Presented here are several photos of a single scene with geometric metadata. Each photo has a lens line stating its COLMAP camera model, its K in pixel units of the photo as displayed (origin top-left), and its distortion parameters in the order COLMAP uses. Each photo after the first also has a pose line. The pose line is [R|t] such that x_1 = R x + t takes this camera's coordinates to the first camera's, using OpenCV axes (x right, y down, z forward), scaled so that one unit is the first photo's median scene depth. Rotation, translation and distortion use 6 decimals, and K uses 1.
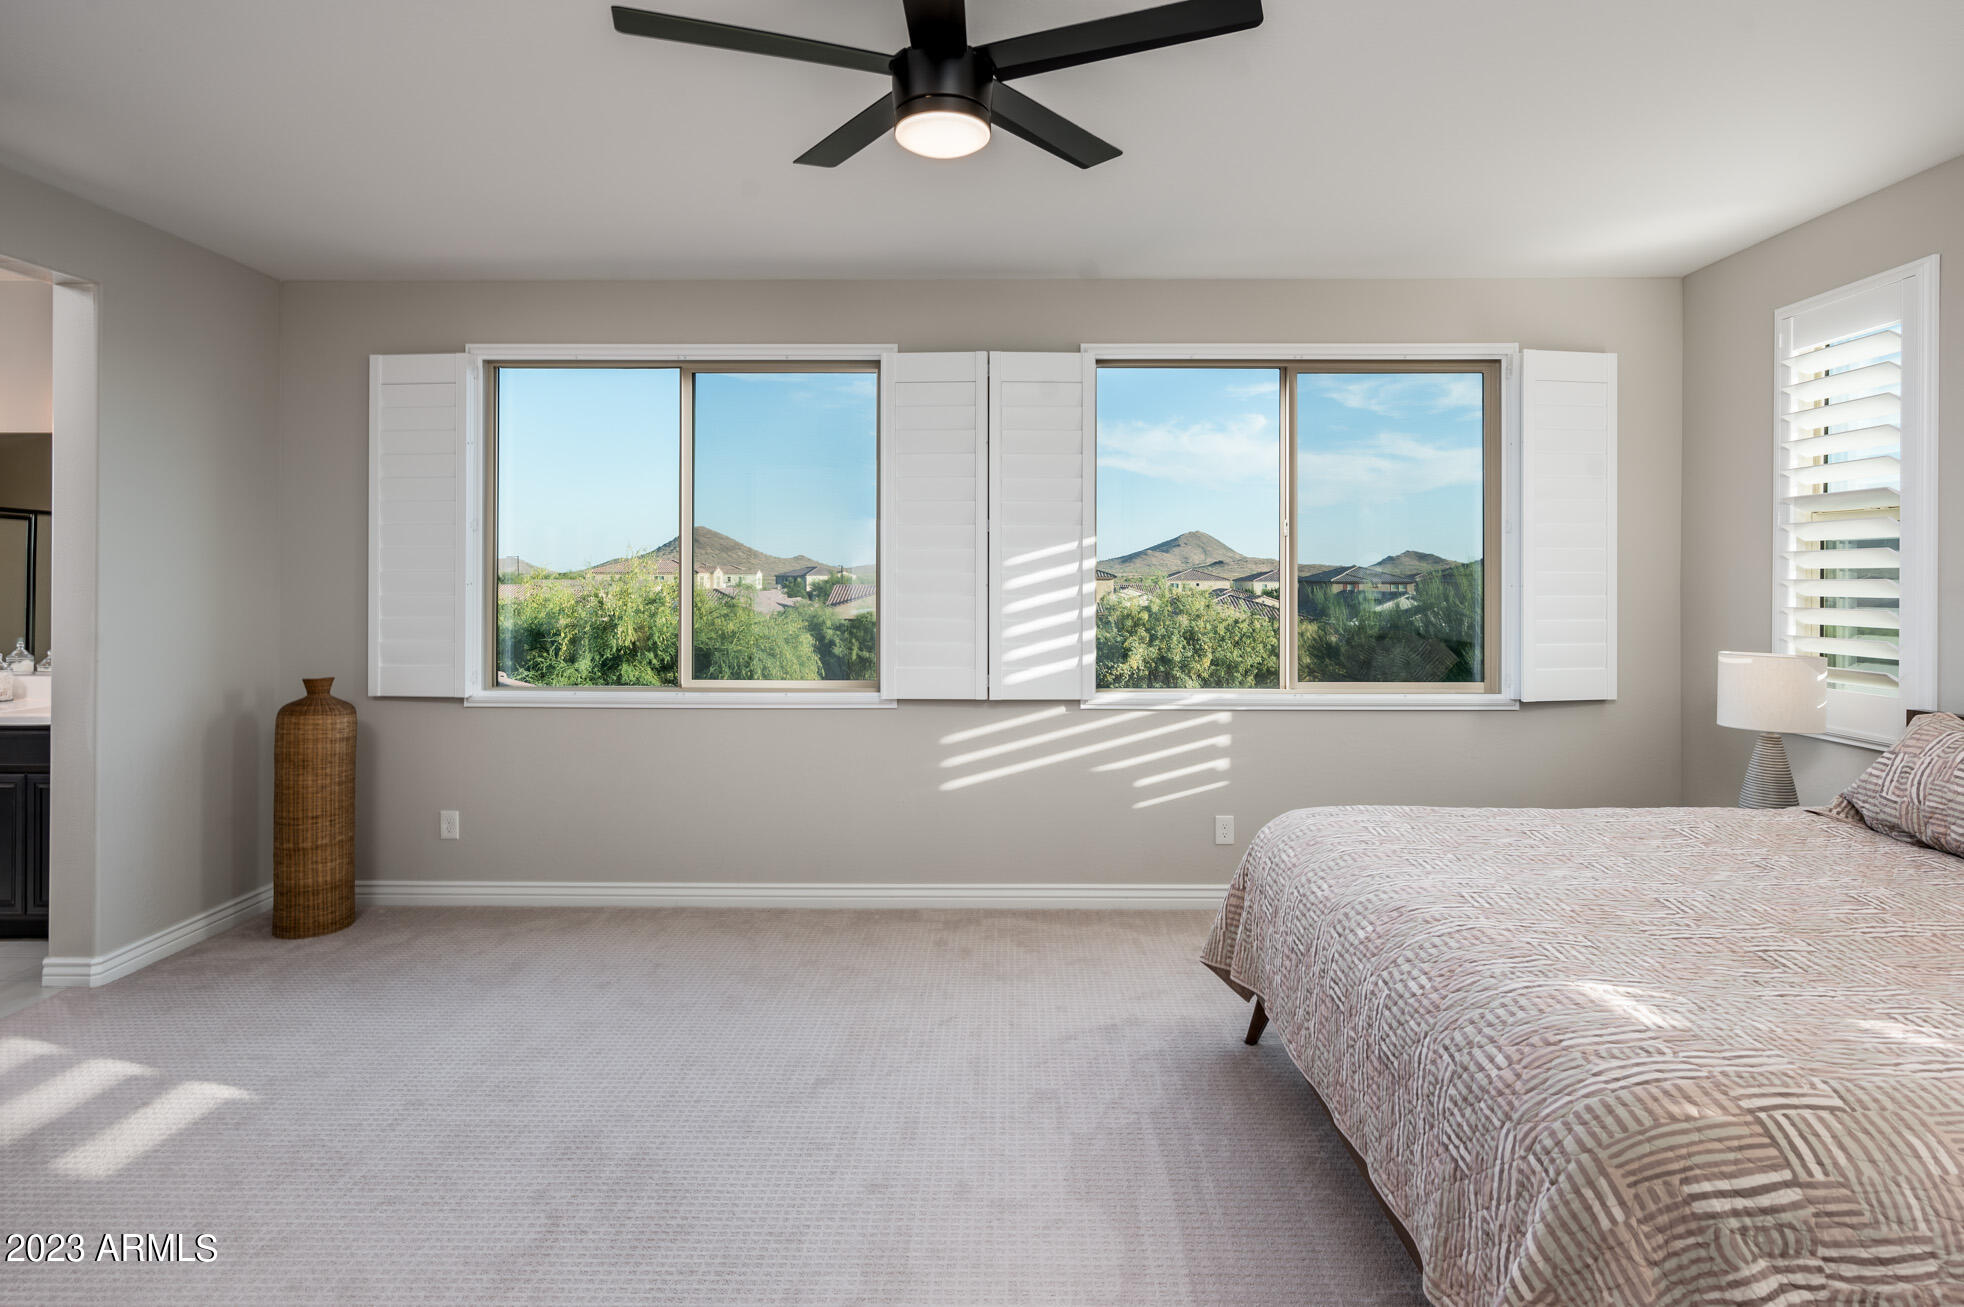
lens RADIAL K [[1039.0, 0, 983.5], [0, 1039.0, 586.7], [0, 0, 1]] dist [-0.001807, -0.000365]
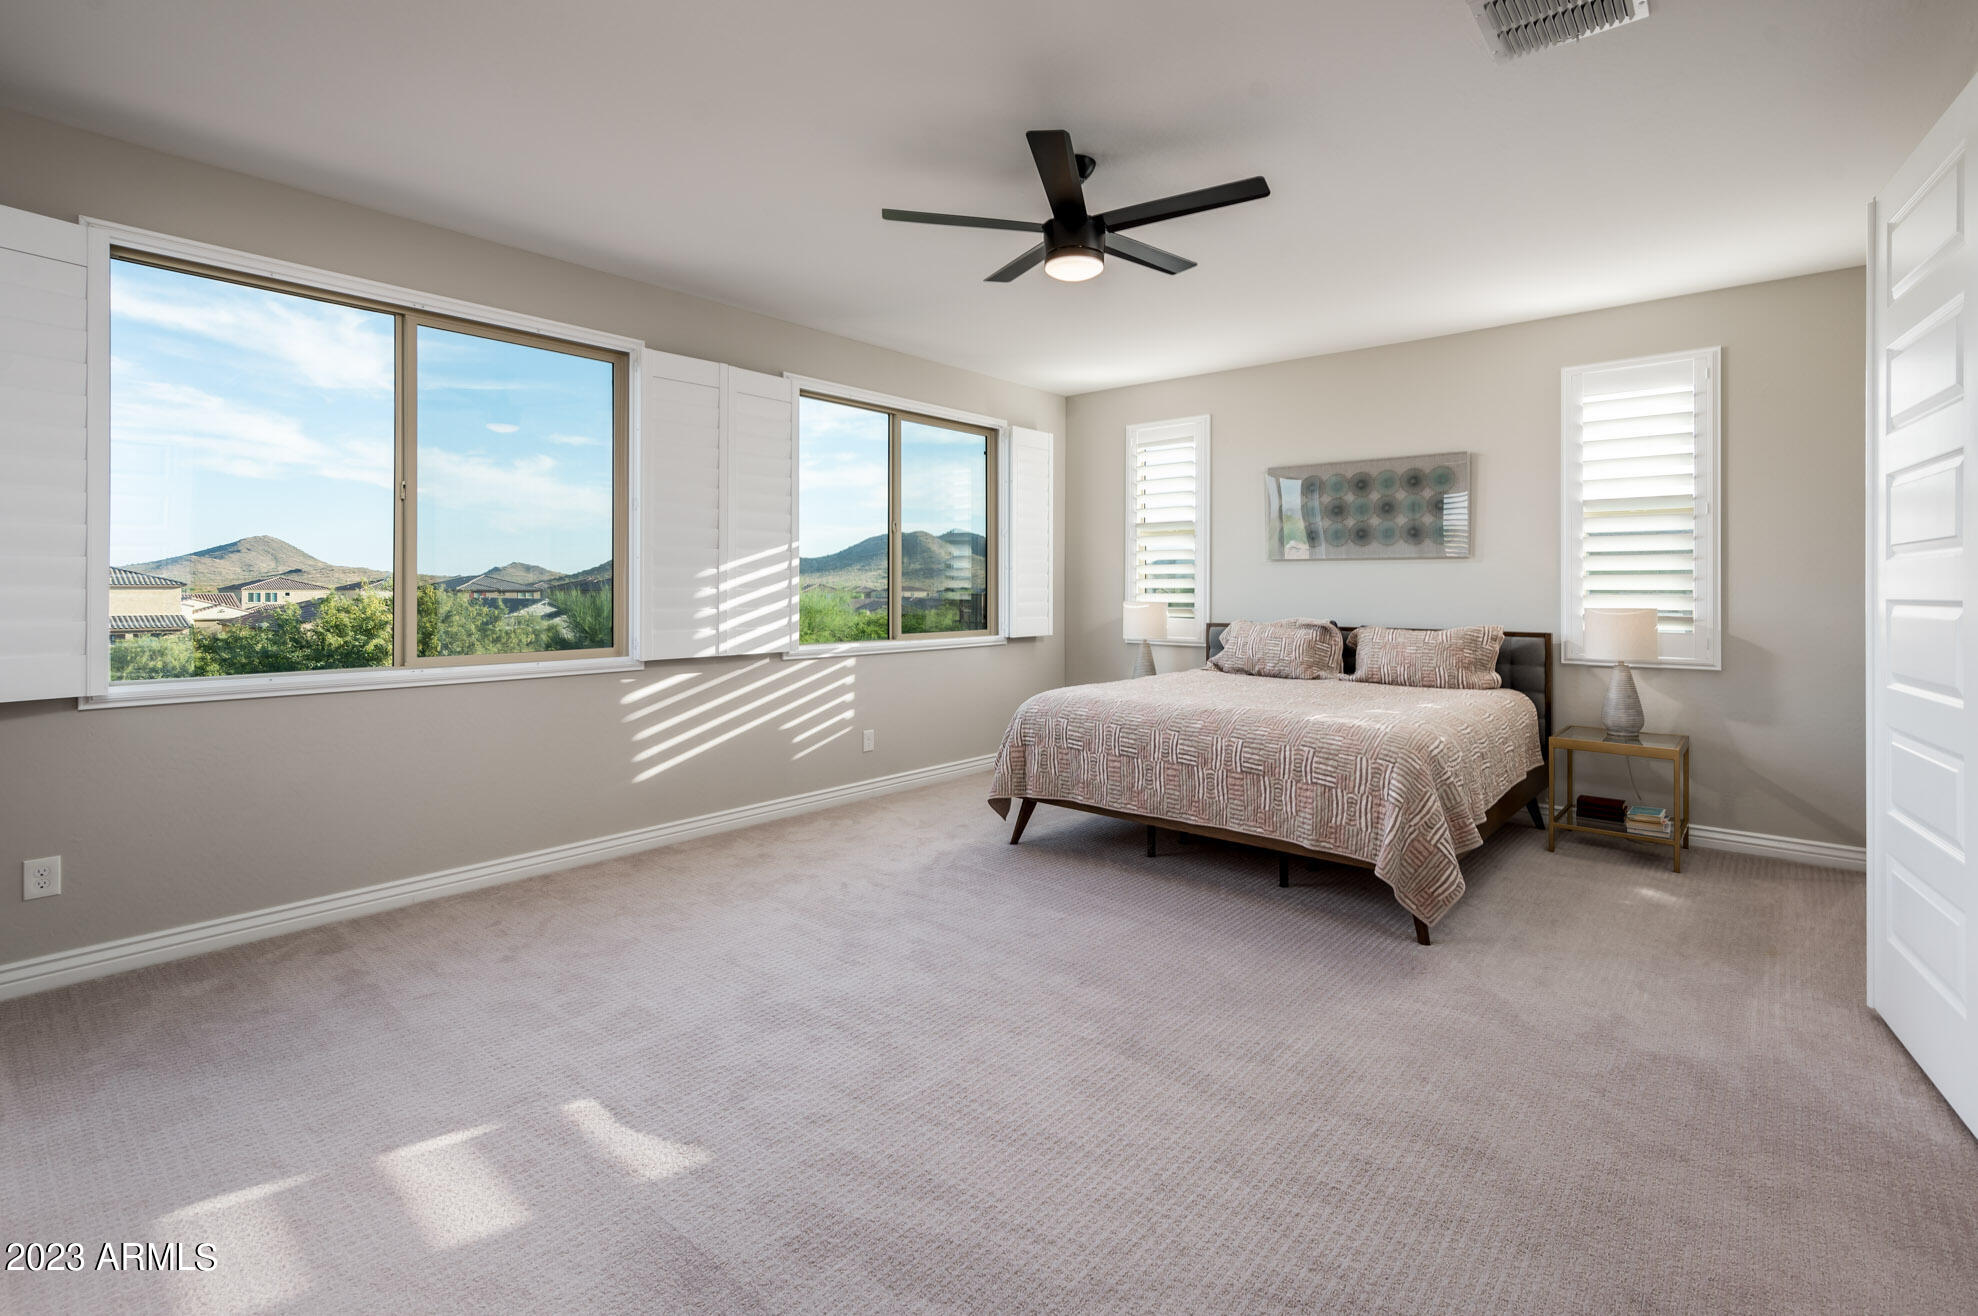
lens RADIAL K [[928.3, 0, 1002.0], [0, 928.3, 564.9], [0, 0, 1]] dist [0.011231, -0.000094]
pose [[0.635959, 0.019360, 0.771480, -0.624635], [0.006777, 0.999507, -0.030669, 0.038498], [-0.771693, 0.024732, 0.635514, 0.068553]]
